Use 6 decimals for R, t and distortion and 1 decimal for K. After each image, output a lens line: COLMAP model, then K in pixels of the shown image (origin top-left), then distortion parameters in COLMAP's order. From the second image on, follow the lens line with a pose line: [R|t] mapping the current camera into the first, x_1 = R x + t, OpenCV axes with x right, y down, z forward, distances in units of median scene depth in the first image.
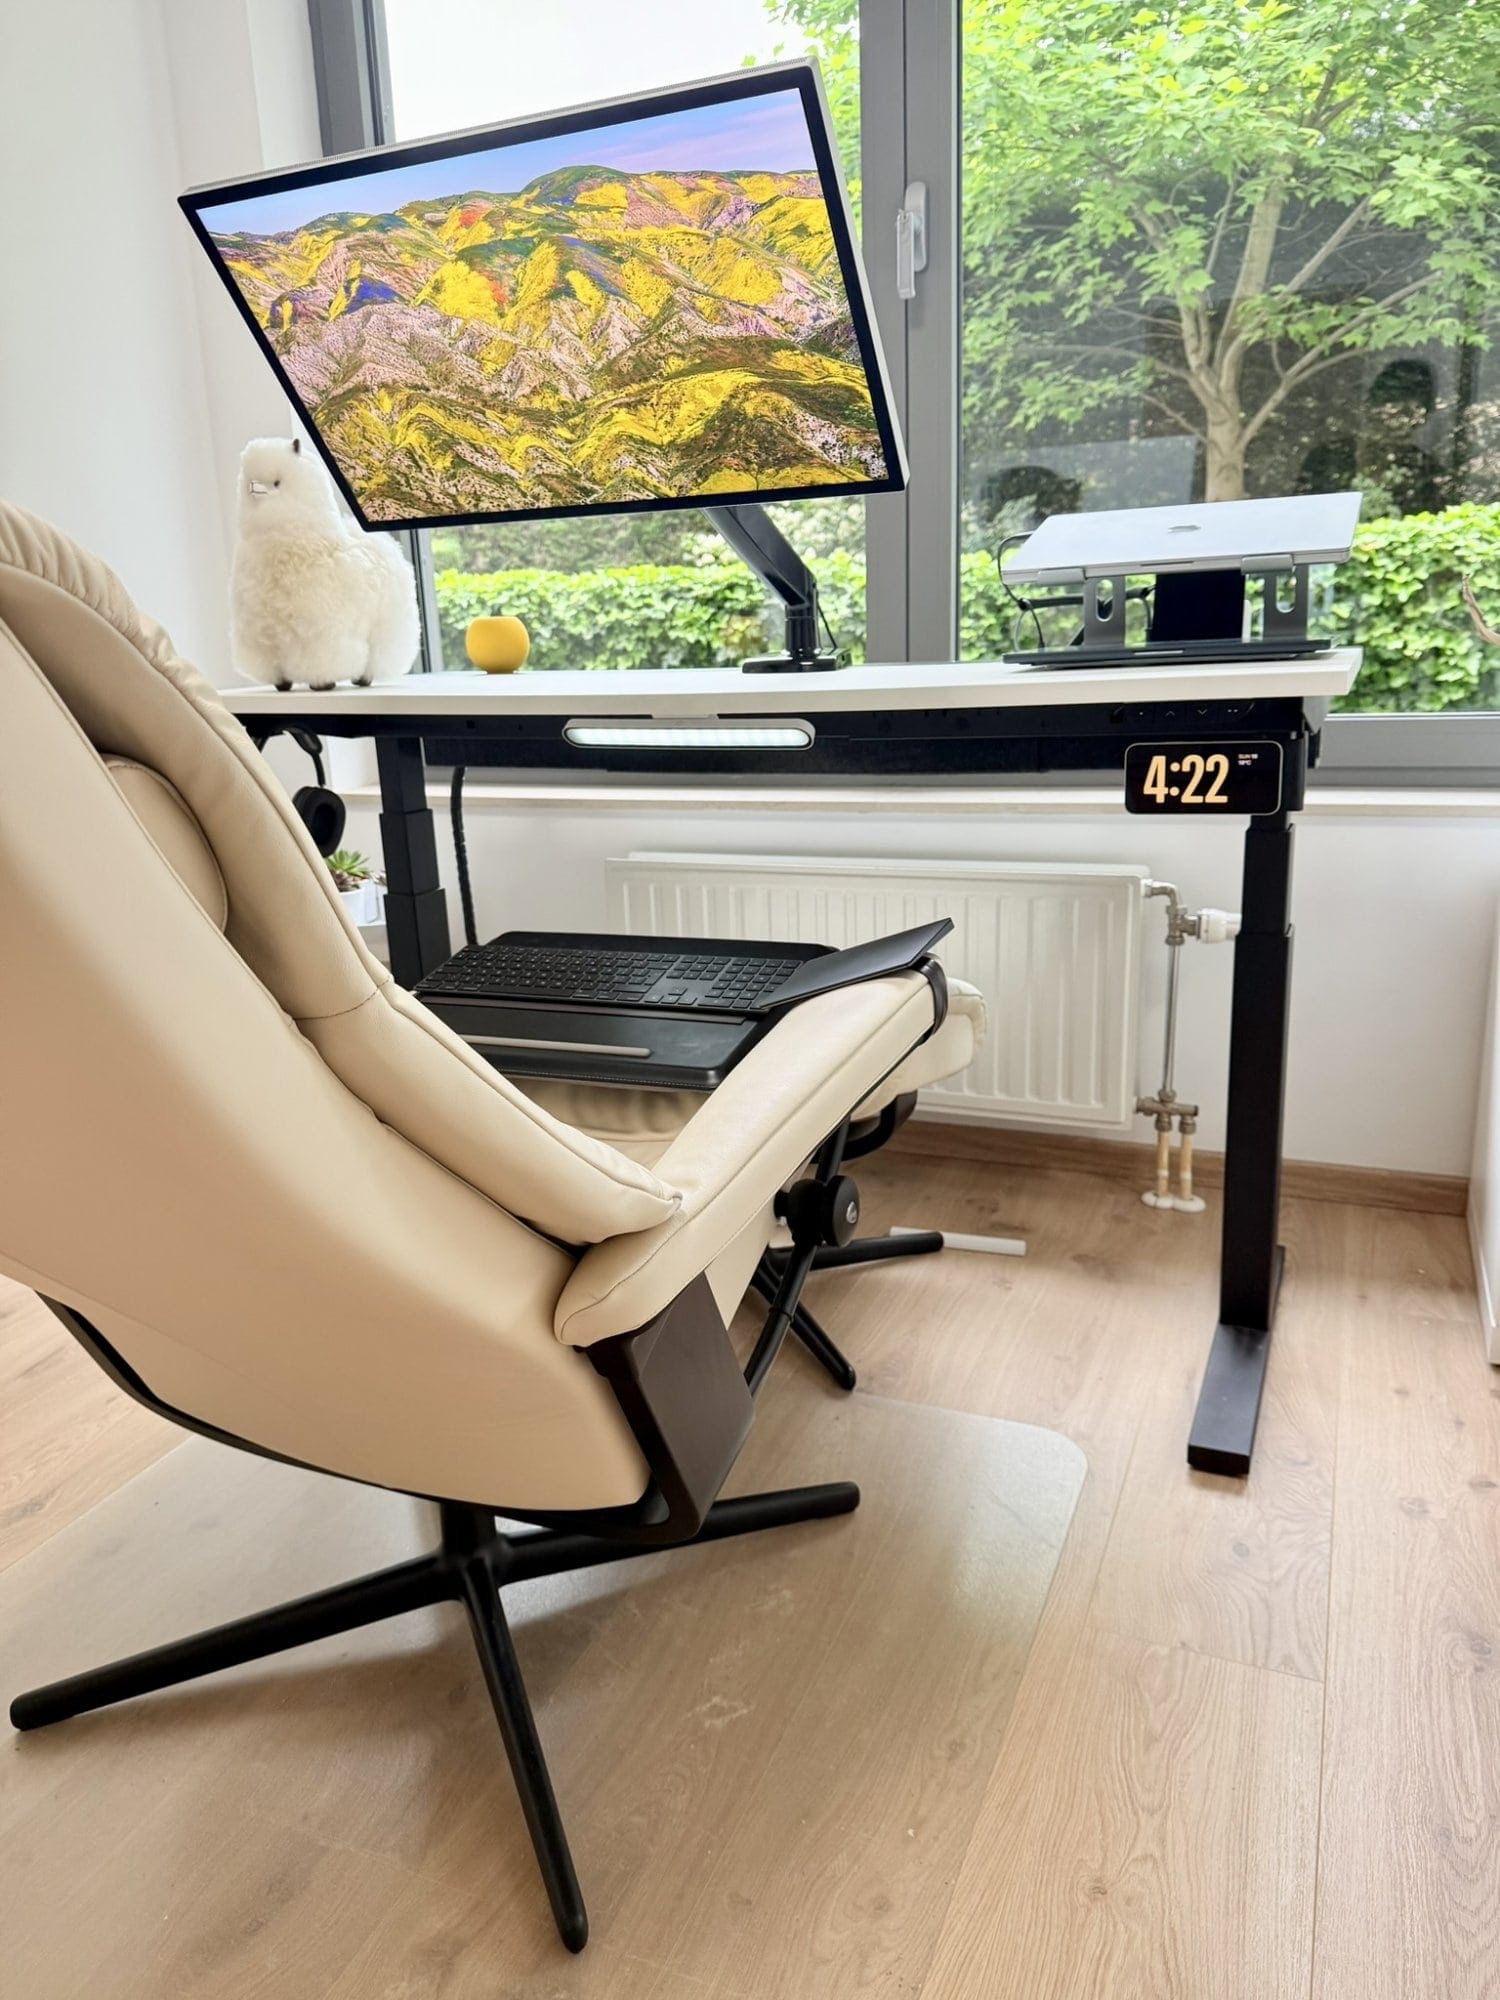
lens RADIAL K [[1412.0, 0, 731.2], [0, 1412.0, 999.8], [0, 0, 1]] dist [0.046698, -0.062378]
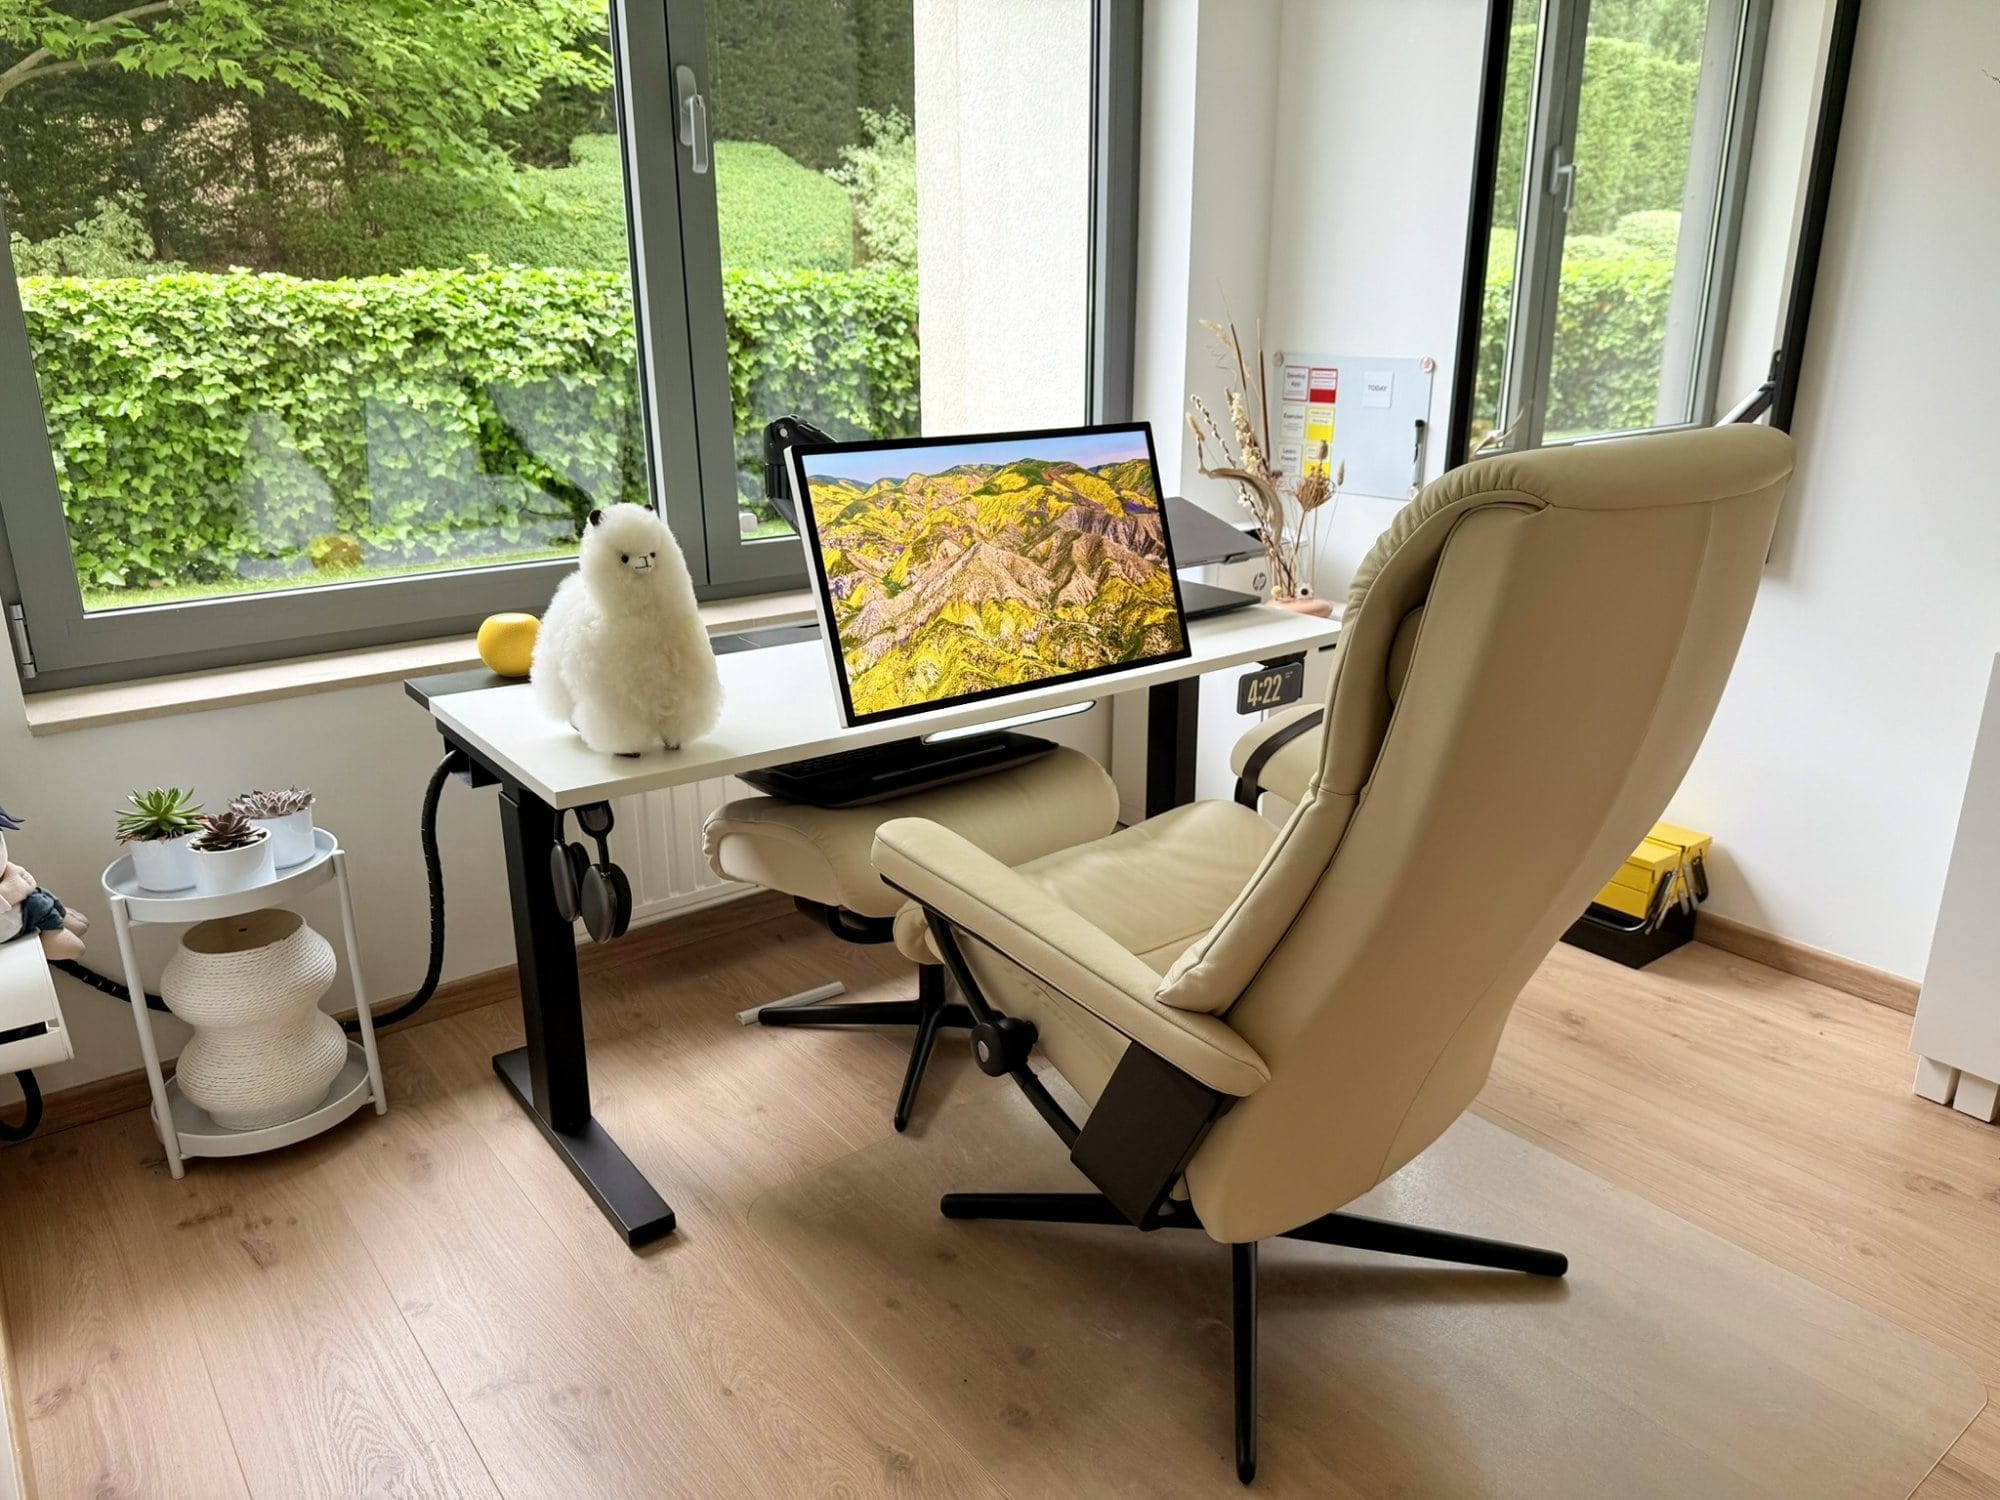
lens RADIAL K [[1412.0, 0, 987.0], [0, 1412.0, 760.2], [0, 0, 1]] dist [0.046698, -0.062378]
pose [[0.489510, -0.236409, 0.839339, -0.286377], [0.206040, 0.966650, 0.152103, -0.060367], [-0.847306, 0.098481, 0.521895, 0.097461]]
